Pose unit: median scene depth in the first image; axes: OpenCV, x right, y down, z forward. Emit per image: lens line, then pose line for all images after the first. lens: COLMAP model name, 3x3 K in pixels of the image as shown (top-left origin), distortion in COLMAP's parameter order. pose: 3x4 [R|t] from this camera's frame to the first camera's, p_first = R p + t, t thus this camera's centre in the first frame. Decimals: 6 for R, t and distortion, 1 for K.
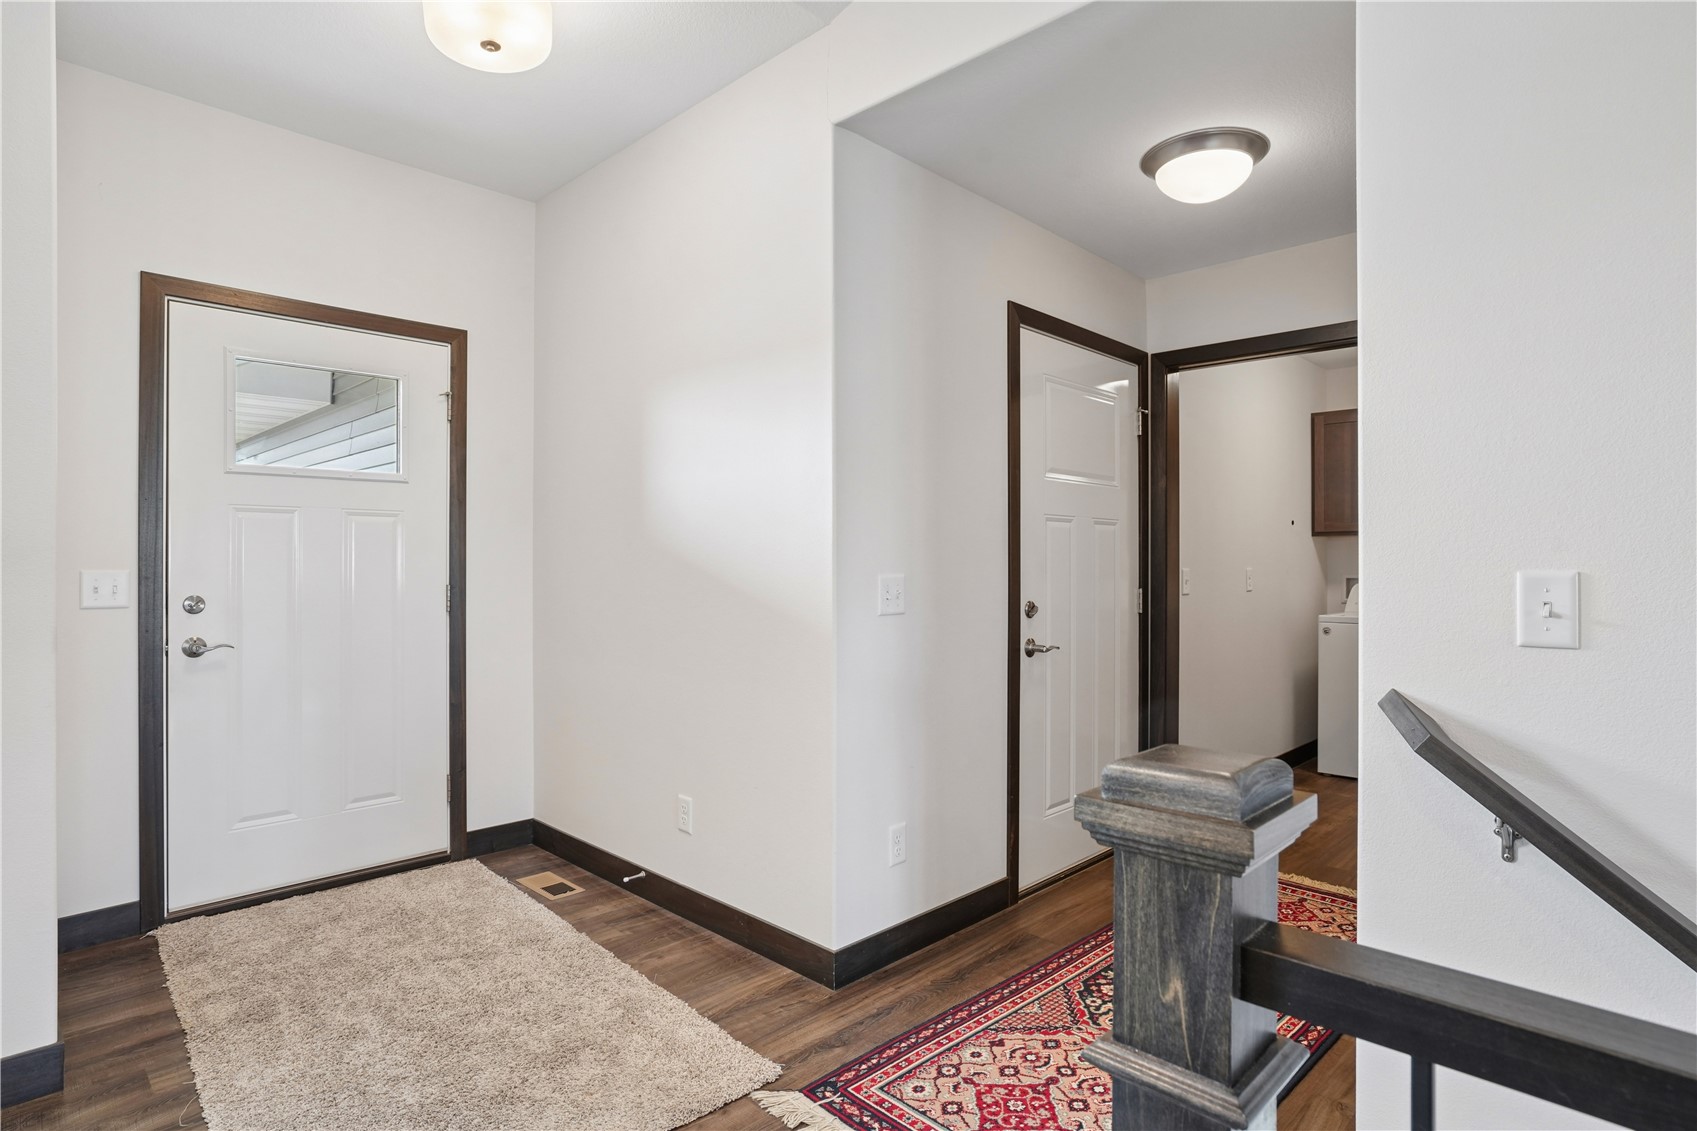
lens RADIAL K [[881.5, 0, 846.7], [0, 881.5, 568.7], [0, 0, 1]] dist [-0.000287, -0.000012]
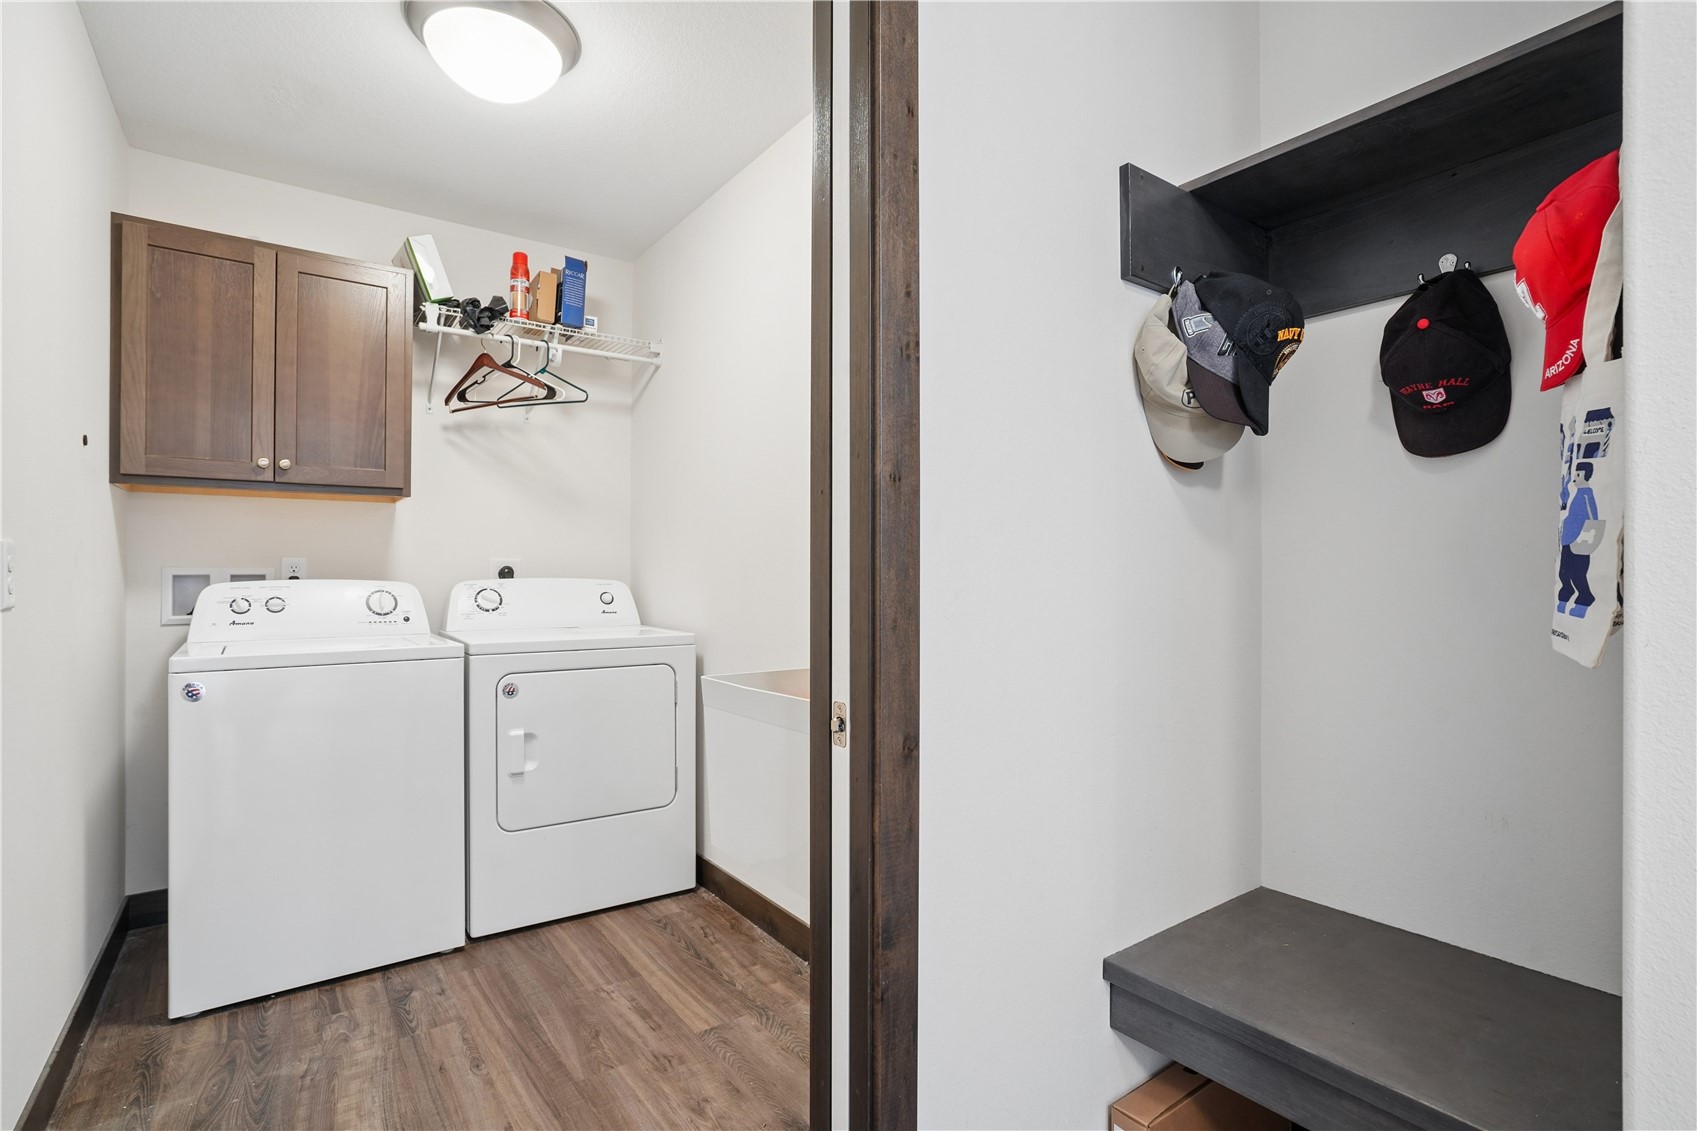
lens RADIAL K [[790.4, 0, 845.9], [0, 790.4, 566.5], [0, 0, 1]] dist [-0.001169, -0.000200]
pose [[0.172810, 0.000552, 0.984955, 0.193422], [-0.002002, 0.999998, -0.000210, 0.006328], [-0.984953, -0.001935, 0.172811, 0.563853]]
